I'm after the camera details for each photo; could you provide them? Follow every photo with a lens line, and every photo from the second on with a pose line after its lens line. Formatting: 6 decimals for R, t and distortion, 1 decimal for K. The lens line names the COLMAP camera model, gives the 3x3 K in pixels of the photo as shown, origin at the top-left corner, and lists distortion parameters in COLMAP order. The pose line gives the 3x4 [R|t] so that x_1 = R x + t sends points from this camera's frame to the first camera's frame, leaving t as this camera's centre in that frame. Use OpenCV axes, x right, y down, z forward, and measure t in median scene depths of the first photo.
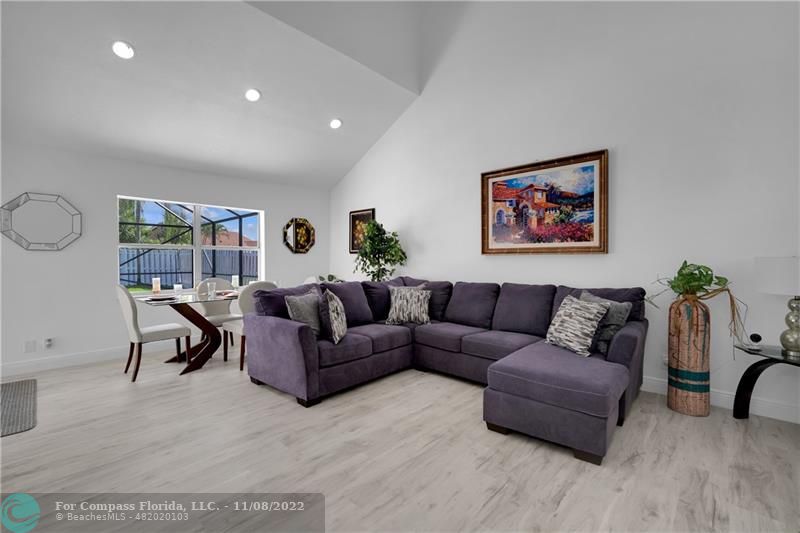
lens RADIAL K [[347.4, 0, 402.7], [0, 347.4, 266.5], [0, 0, 1]] dist [-0.009258, 0.000365]
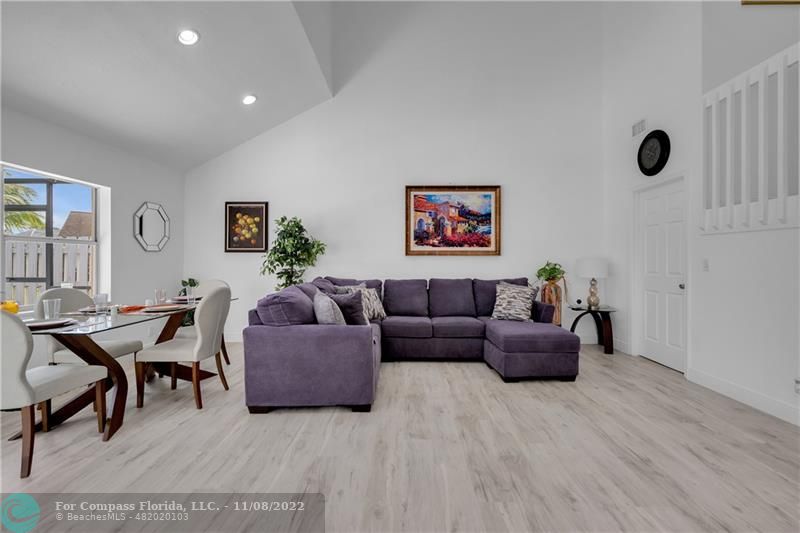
lens RADIAL K [[347.4, 0, 402.7], [0, 347.4, 266.5], [0, 0, 1]] dist [-0.009258, 0.000365]
pose [[0.740064, -0.010059, 0.672462, -0.626062], [0.011772, 0.999929, 0.002002, 0.000325], [-0.672434, 0.006435, 0.740129, 0.160877]]
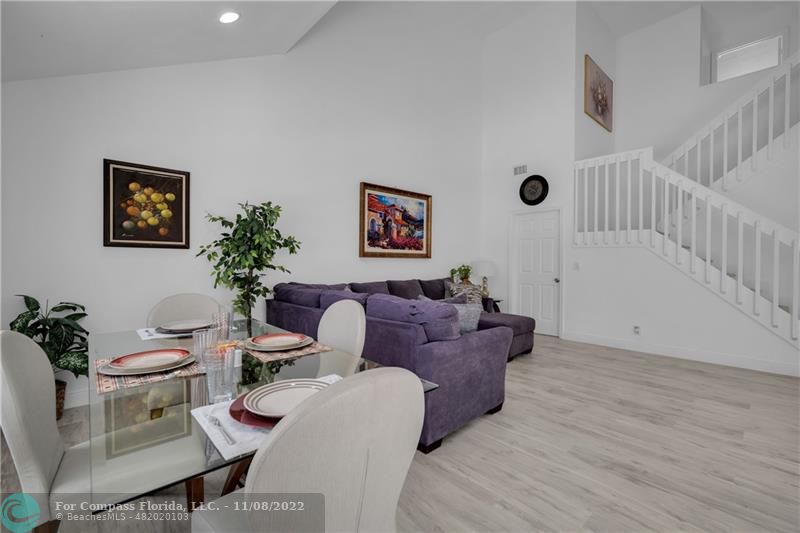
lens RADIAL K [[347.4, 0, 402.7], [0, 347.4, 266.5], [0, 0, 1]] dist [-0.009258, 0.000365]
pose [[0.078866, -0.008412, 0.996850, -0.941728], [0.013597, 0.999880, 0.007362, -0.011440], [-0.996792, 0.012974, 0.078971, 0.875482]]
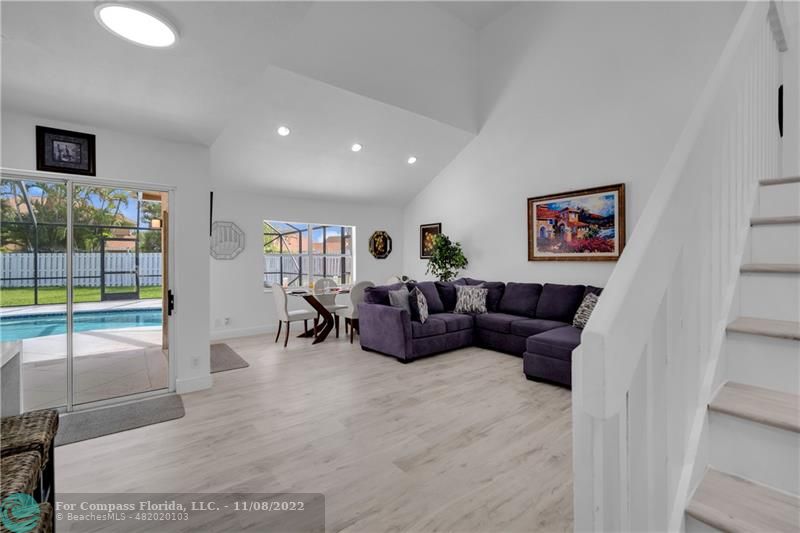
lens RADIAL K [[349.6, 0, 402.3], [0, 349.6, 262.3], [0, 0, 1]] dist [-0.012044, 0.000049]
pose [[0.987936, -0.000908, -0.154858, -0.036113], [-0.000910, 0.999931, -0.011669, -0.016444], [0.154858, 0.011669, 0.987868, -0.386502]]
